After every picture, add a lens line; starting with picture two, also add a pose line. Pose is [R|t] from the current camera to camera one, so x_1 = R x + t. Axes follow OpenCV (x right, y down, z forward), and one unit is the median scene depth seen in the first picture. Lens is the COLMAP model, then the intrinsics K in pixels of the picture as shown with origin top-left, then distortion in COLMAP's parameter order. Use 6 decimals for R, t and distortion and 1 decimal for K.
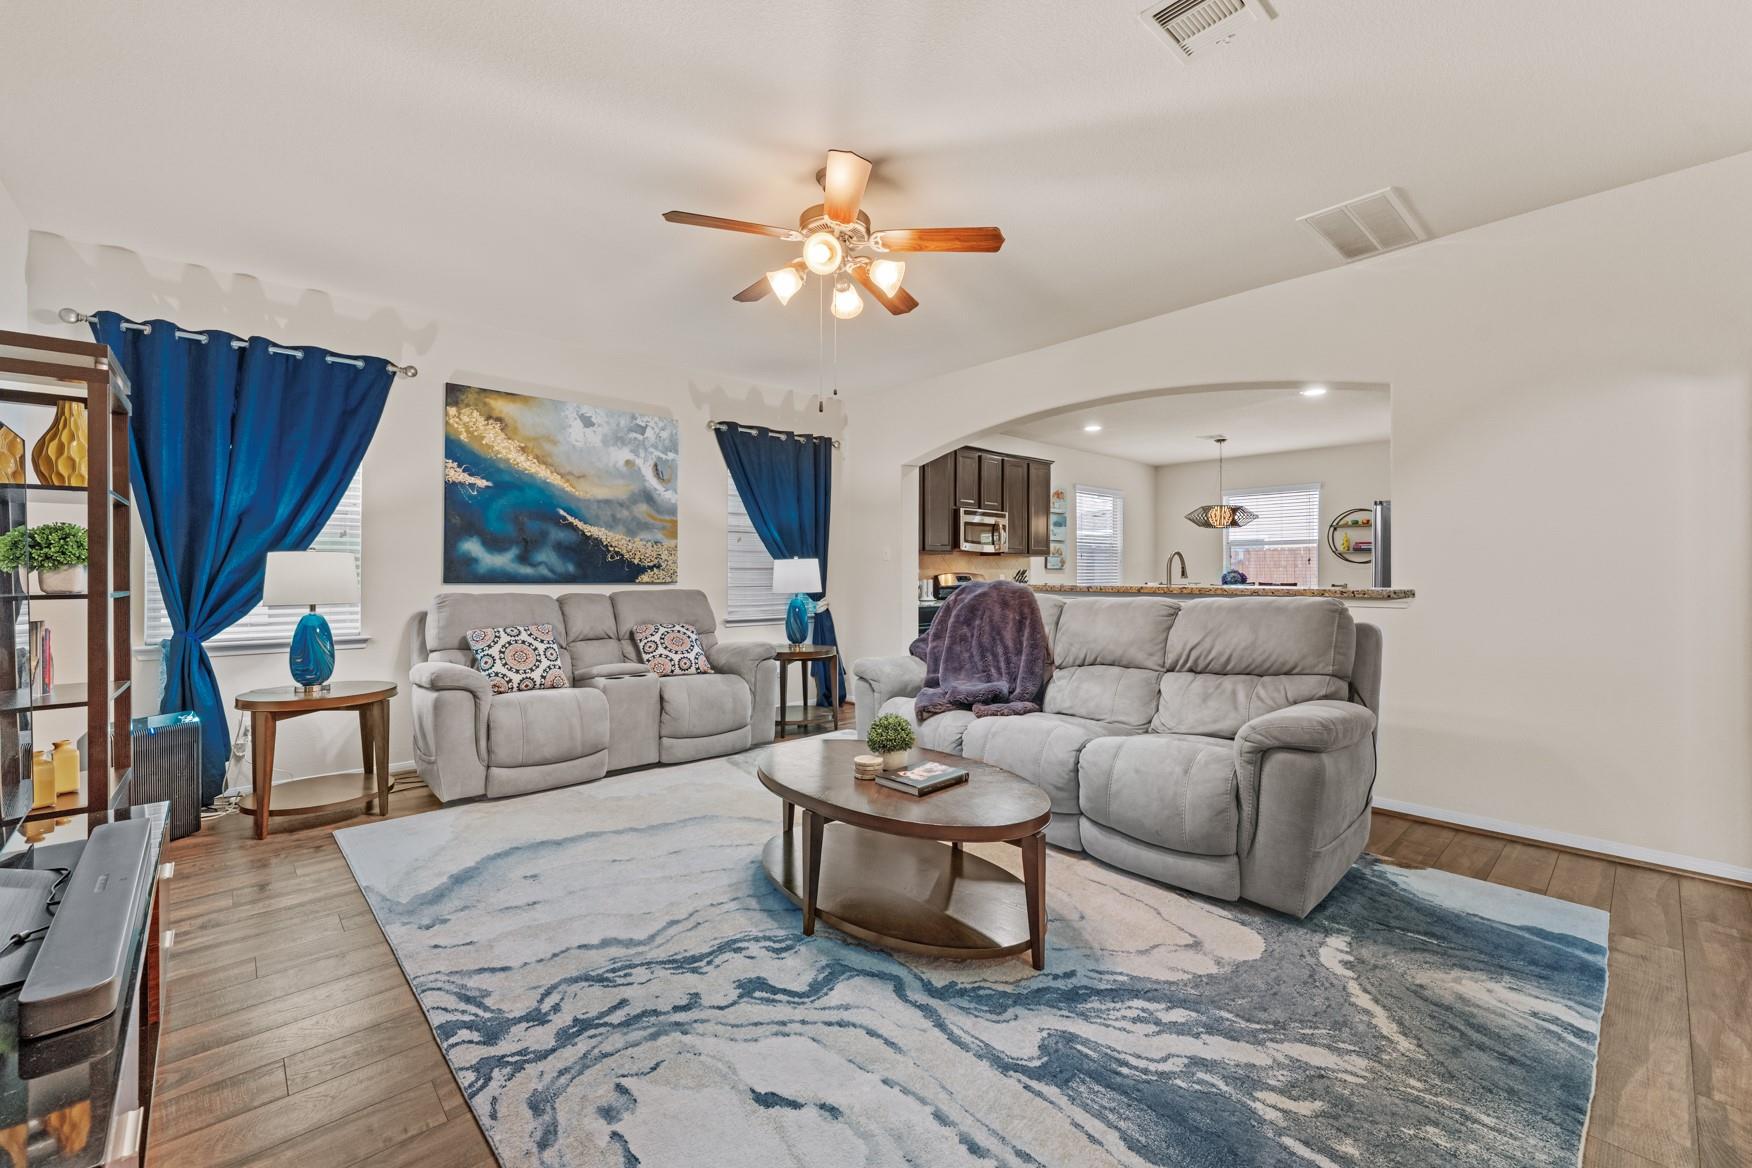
lens RADIAL K [[714.2, 0, 879.4], [0, 714.2, 569.3], [0, 0, 1]] dist [-0.000988, -0.000022]
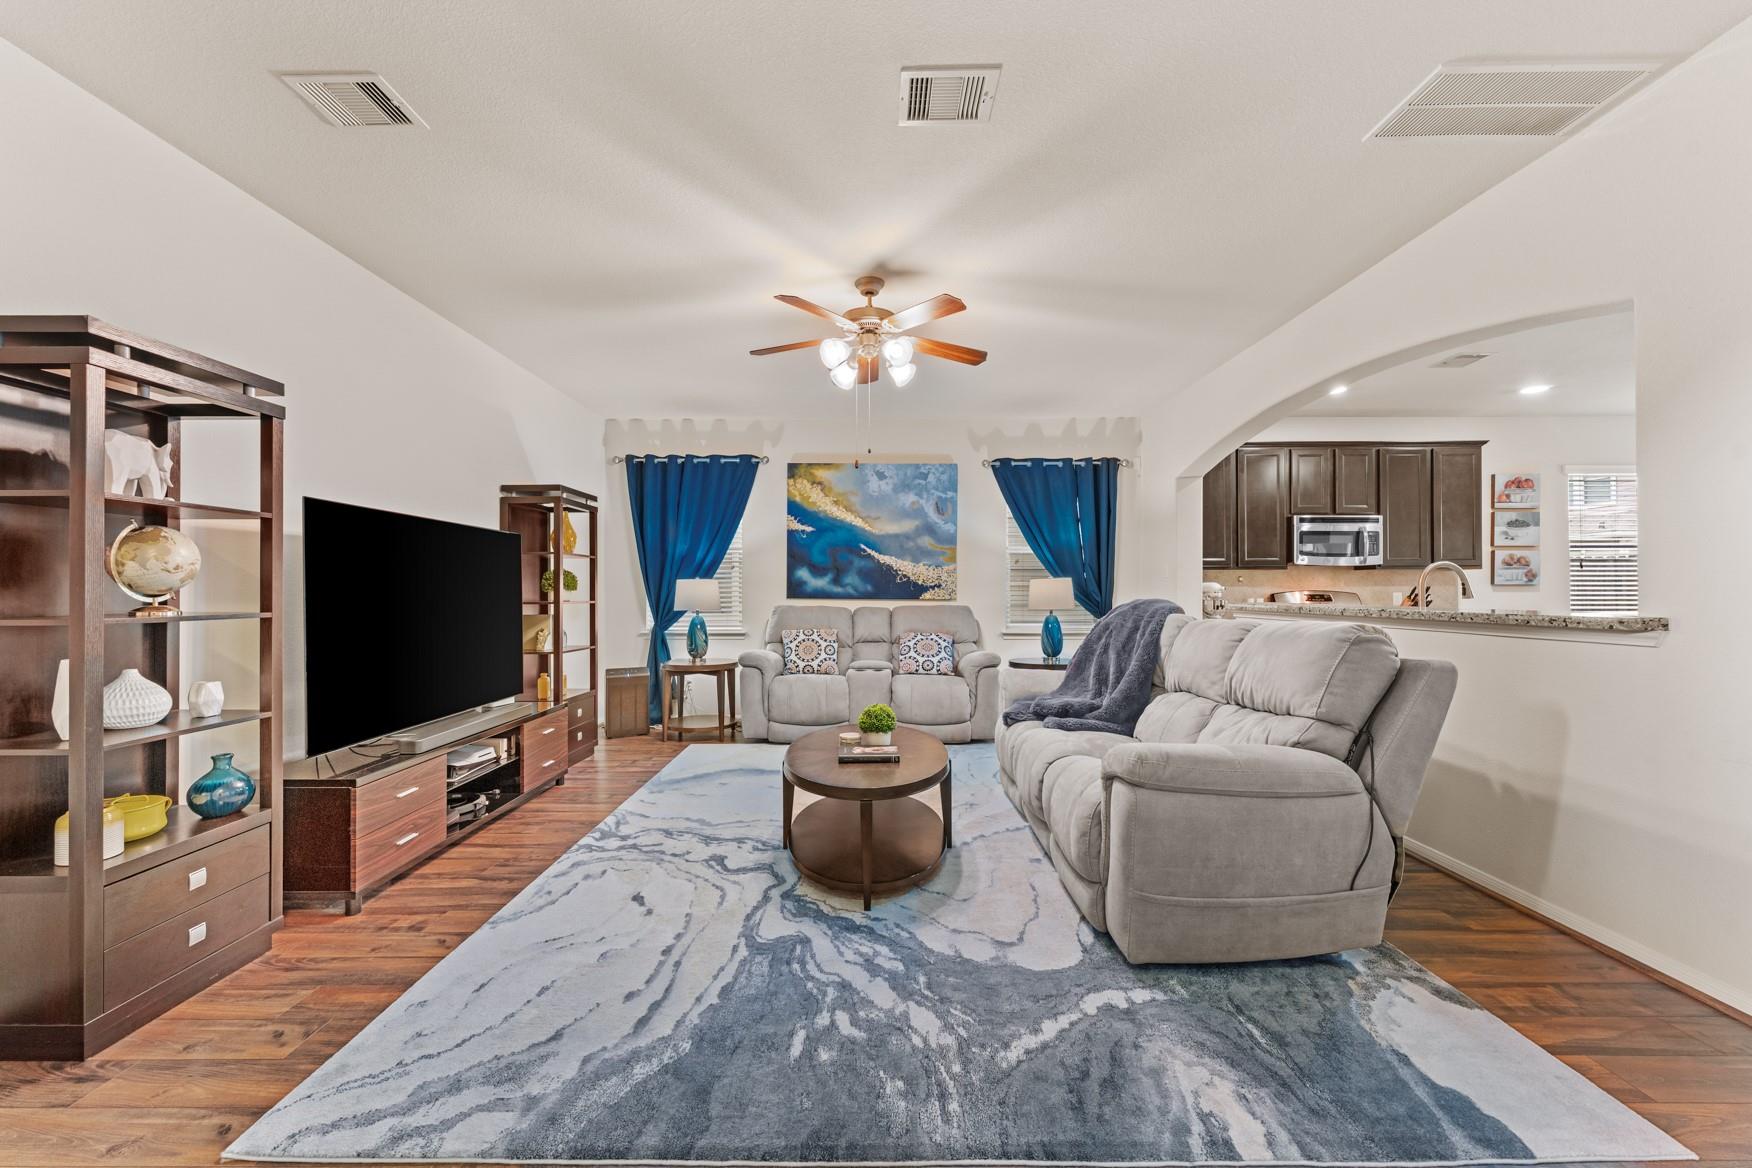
lens RADIAL K [[703.8, 0, 873.5], [0, 703.8, 585.8], [0, 0, 1]] dist [-0.002473, -0.000310]
pose [[0.732130, -0.005923, -0.681140, 0.830022], [0.004748, 0.999982, -0.003591, -0.001273], [0.681149, -0.000605, 0.732145, 0.084695]]
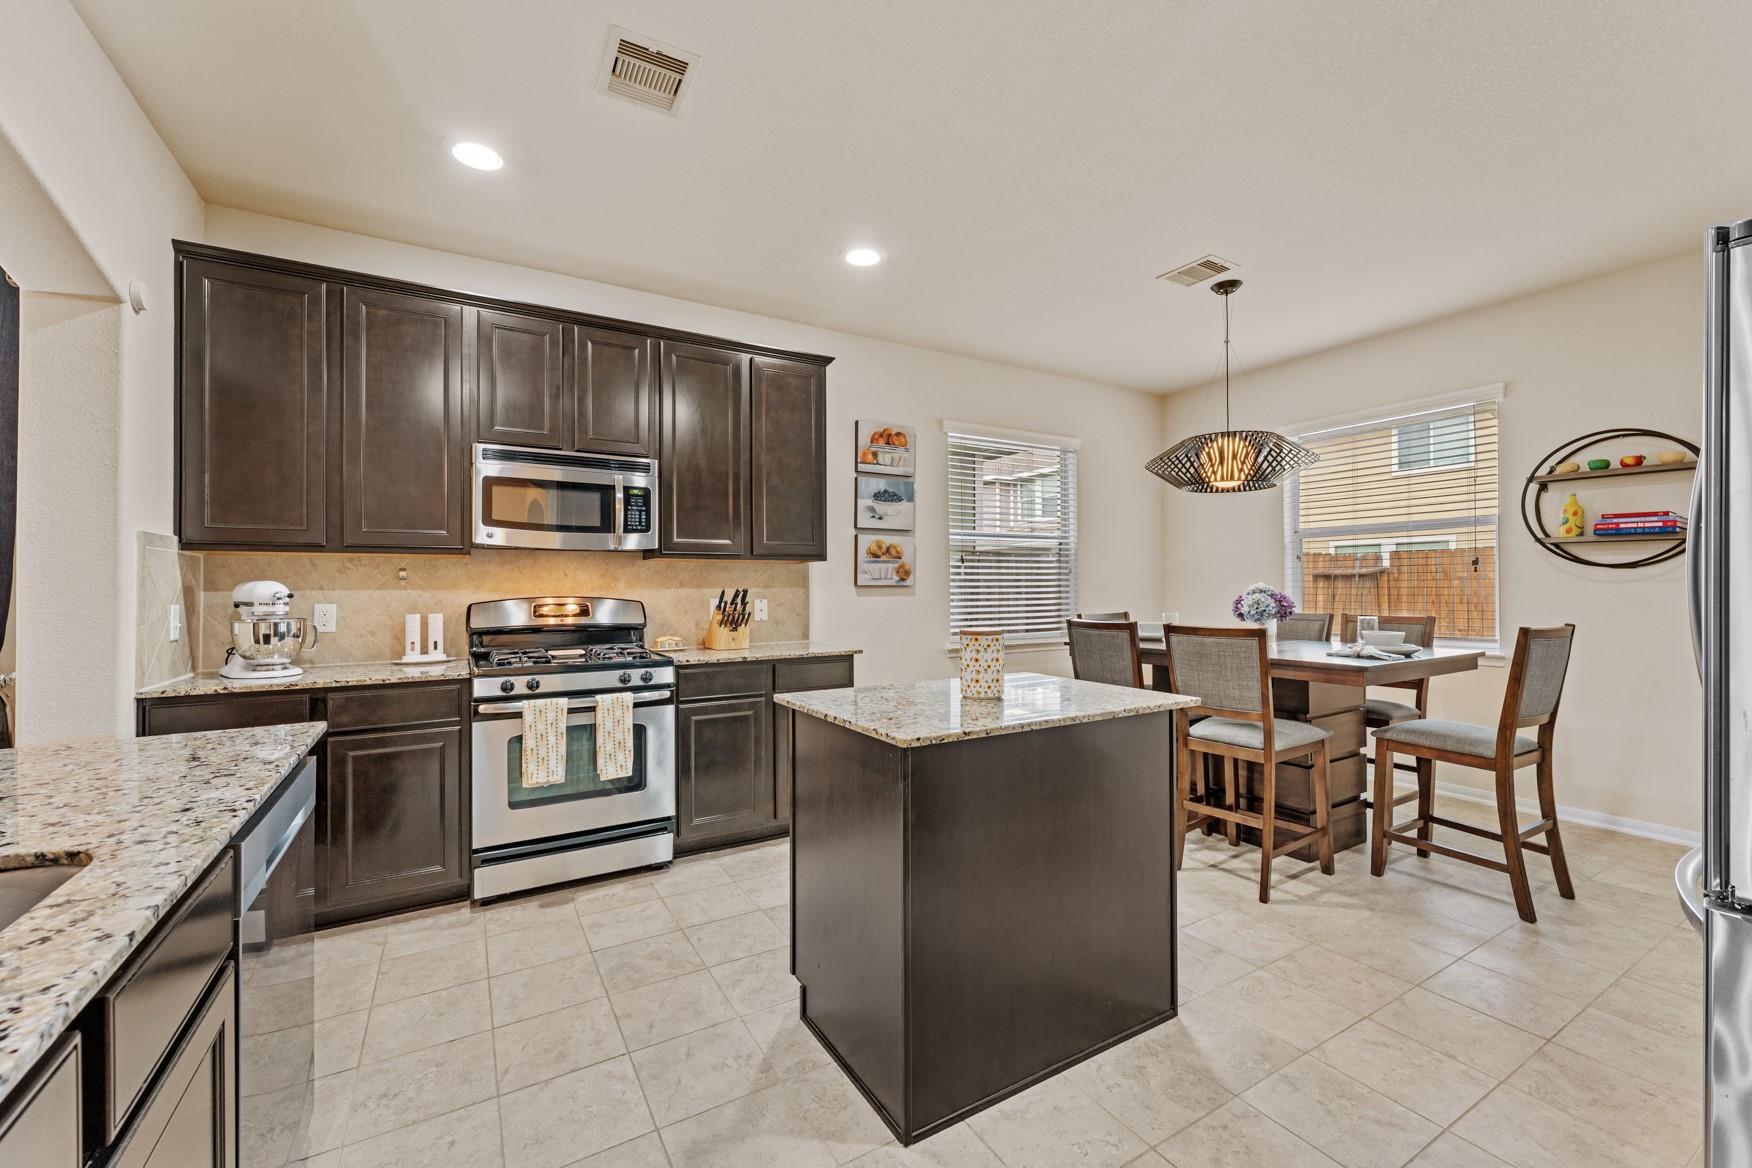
lens RADIAL K [[703.8, 0, 873.5], [0, 703.8, 585.8], [0, 0, 1]] dist [-0.002473, -0.000310]
pose [[0.977328, -0.006711, -0.211626, 1.115048], [0.006549, 0.999977, -0.001463, -0.001249], [0.211631, 0.000044, 0.977350, 1.681149]]
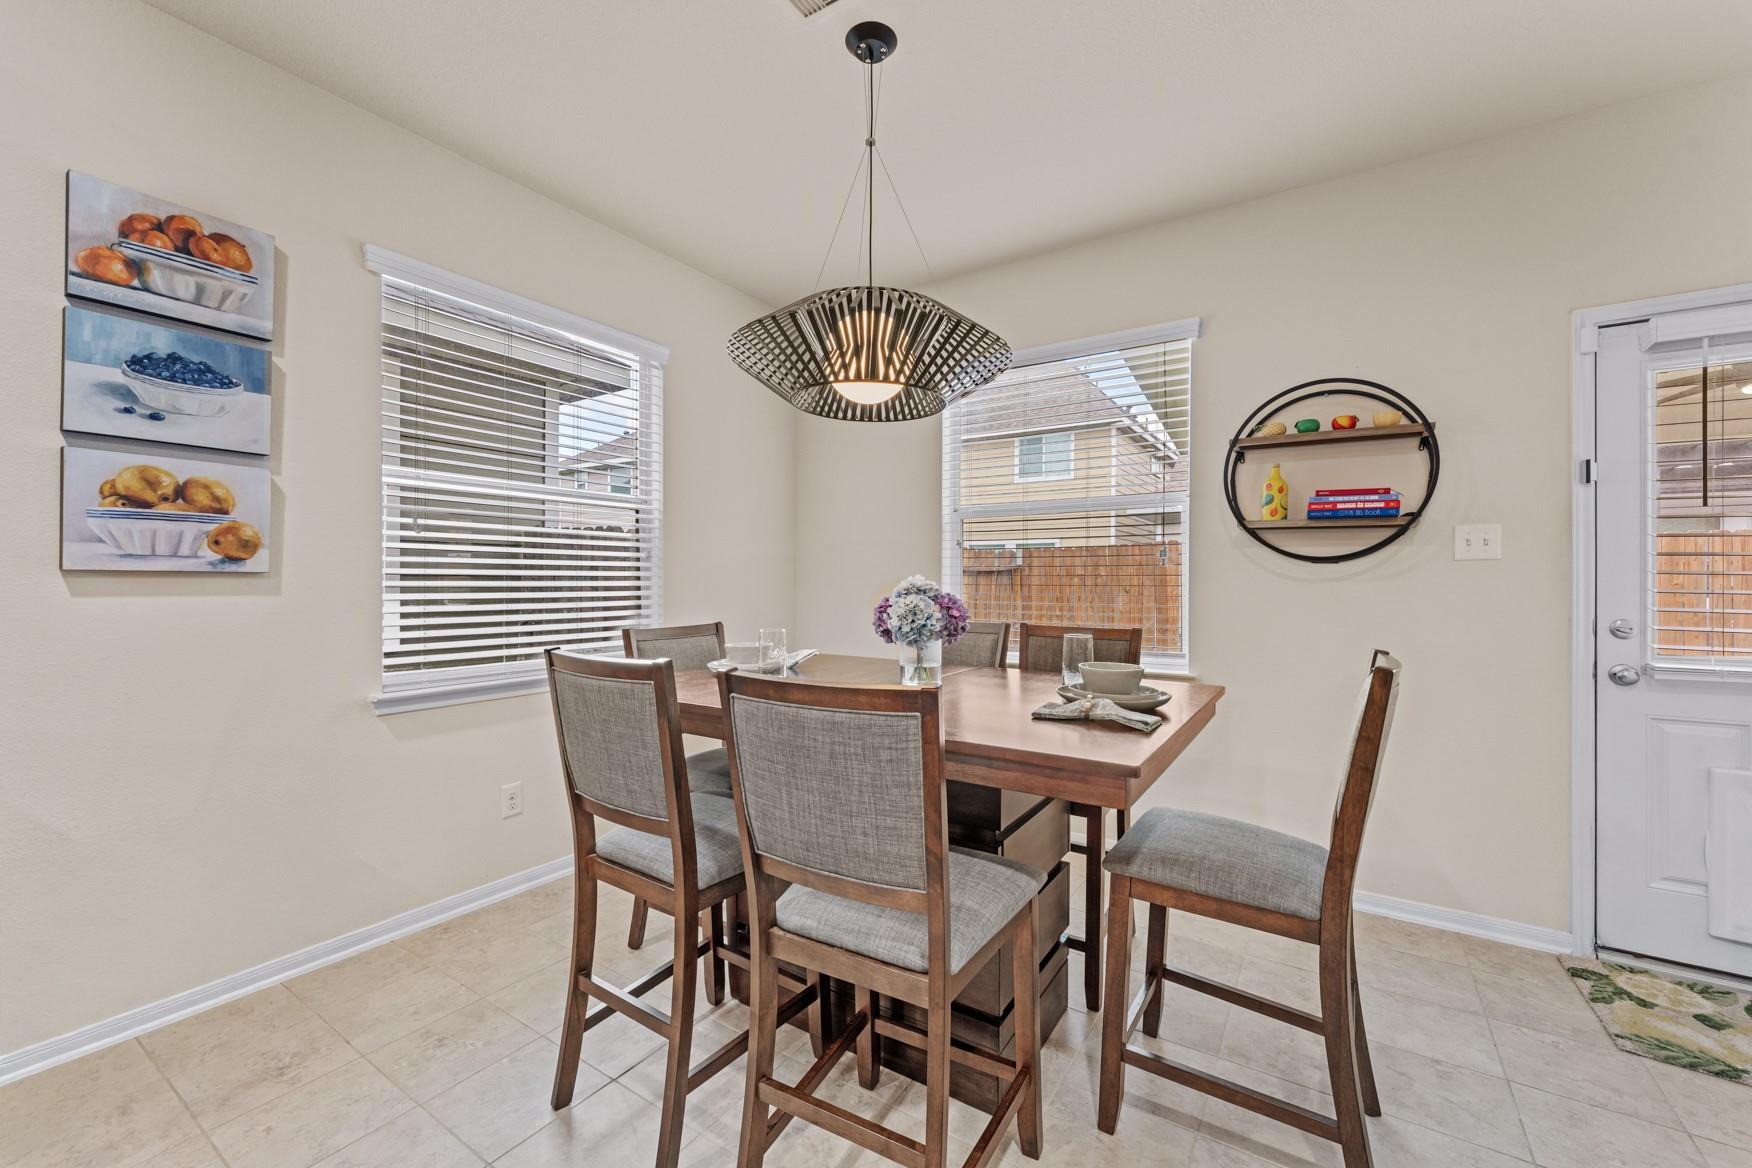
lens RADIAL K [[706.1, 0, 869.5], [0, 706.1, 581.7], [0, 0, 1]] dist [-0.000129, -0.000003]
pose [[0.972392, 0.004269, 0.233315, 1.316704], [-0.005084, 0.999983, 0.002890, 0.000463], [-0.233298, -0.003997, 0.972397, 2.395499]]
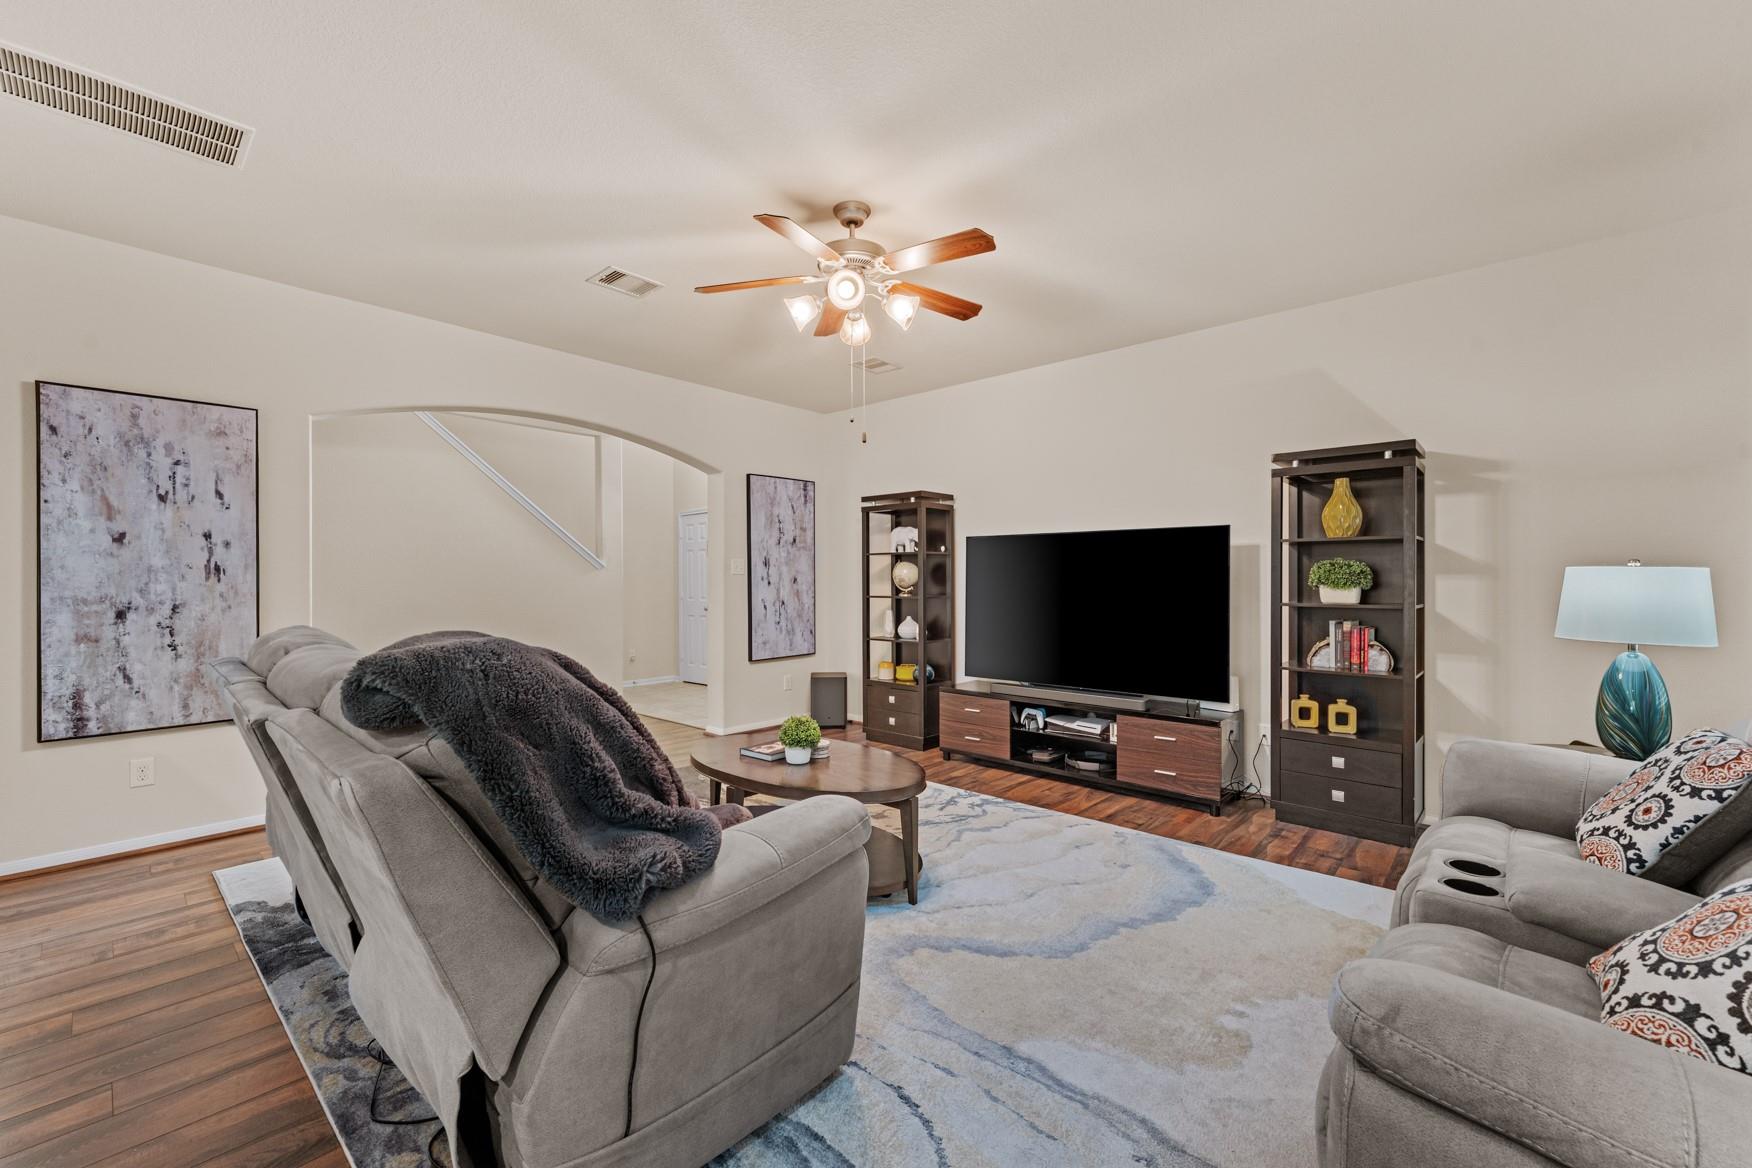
lens RADIAL K [[713.0, 0, 871.8], [0, 713.0, 572.5], [0, 0, 1]] dist [-0.004611, -0.000293]
pose [[-0.995911, 0.000139, -0.090336, 0.003654], [0.001303, 0.999917, -0.012828, -0.013560], [0.090326, -0.012893, -0.995829, 2.098537]]
